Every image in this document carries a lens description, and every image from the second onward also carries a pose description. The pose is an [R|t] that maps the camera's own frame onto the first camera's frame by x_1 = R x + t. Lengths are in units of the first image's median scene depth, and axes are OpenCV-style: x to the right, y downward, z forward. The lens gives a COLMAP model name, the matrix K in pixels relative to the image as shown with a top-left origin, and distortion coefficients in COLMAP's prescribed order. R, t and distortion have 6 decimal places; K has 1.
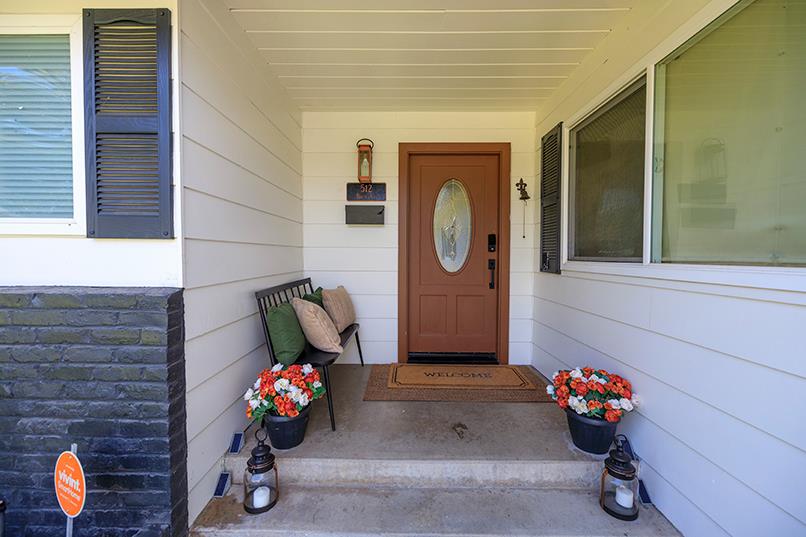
lens RADIAL K [[336.8, 0, 399.4], [0, 336.8, 263.4], [0, 0, 1]] dist [0.000709, -0.000576]
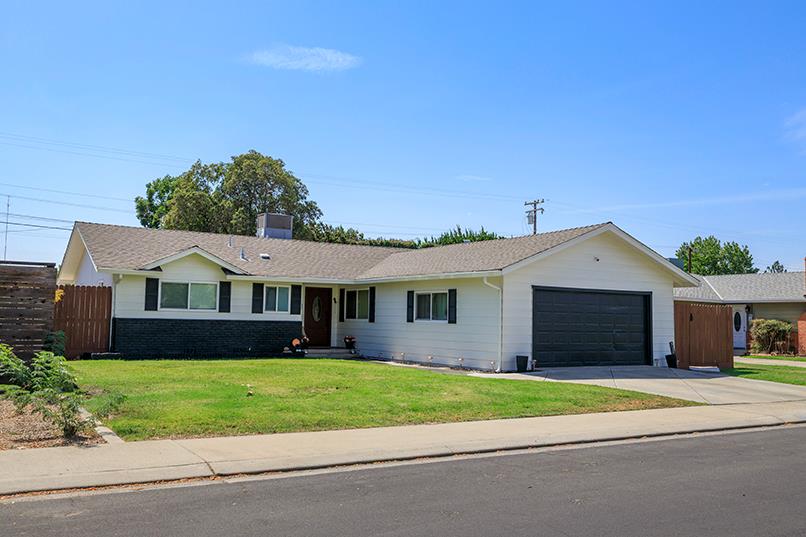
lens RADIAL K [[727.1, 0, 403.0], [0, 727.1, 265.7], [0, 0, 1]] dist [-0.036616, 0.000288]
pose [[0.844626, 0.050717, 0.532949, -3.465760], [-0.001196, 0.995679, -0.092856, 0.160283], [-0.535355, 0.077791, 0.841037, -6.513092]]
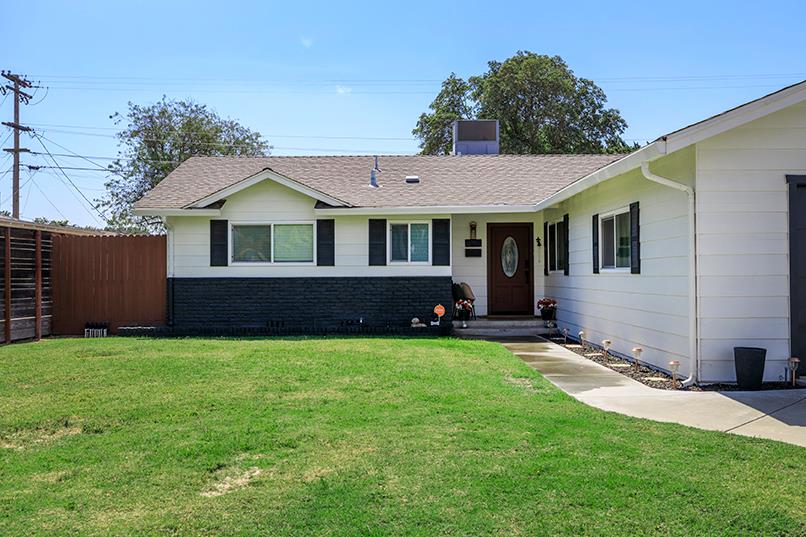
lens RADIAL K [[777.9, 0, 403.9], [0, 777.9, 264.1], [0, 0, 1]] dist [0.019867, 0.000000]
pose [[0.999924, -0.010383, 0.006573, -0.644201], [0.010636, 0.999151, -0.039800, 0.154231], [-0.006154, 0.039867, 0.999186, -4.620108]]
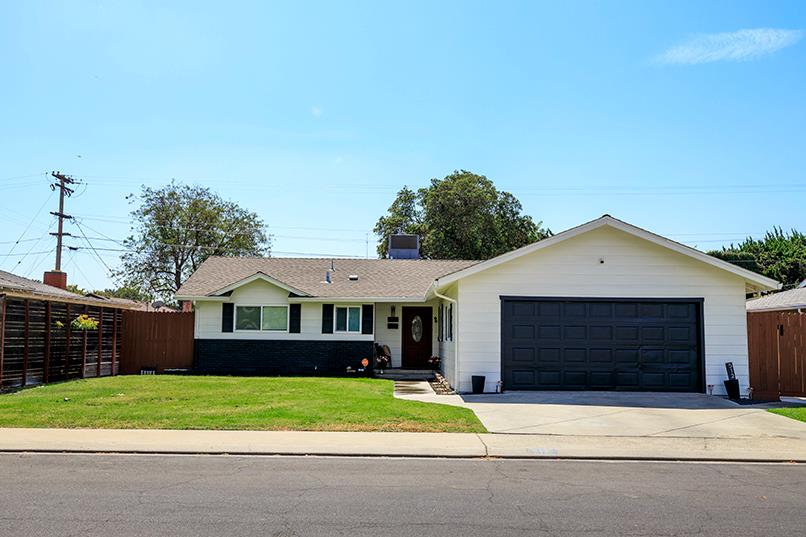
lens RADIAL K [[777.9, 0, 404.4], [0, 777.9, 273.9], [0, 0, 1]] dist [0.019867, 0.000000]
pose [[0.999861, 0.007574, 0.014845, -0.108396], [-0.005880, 0.993800, -0.111026, 0.238305], [-0.015594, 0.110923, 0.993707, -7.653397]]
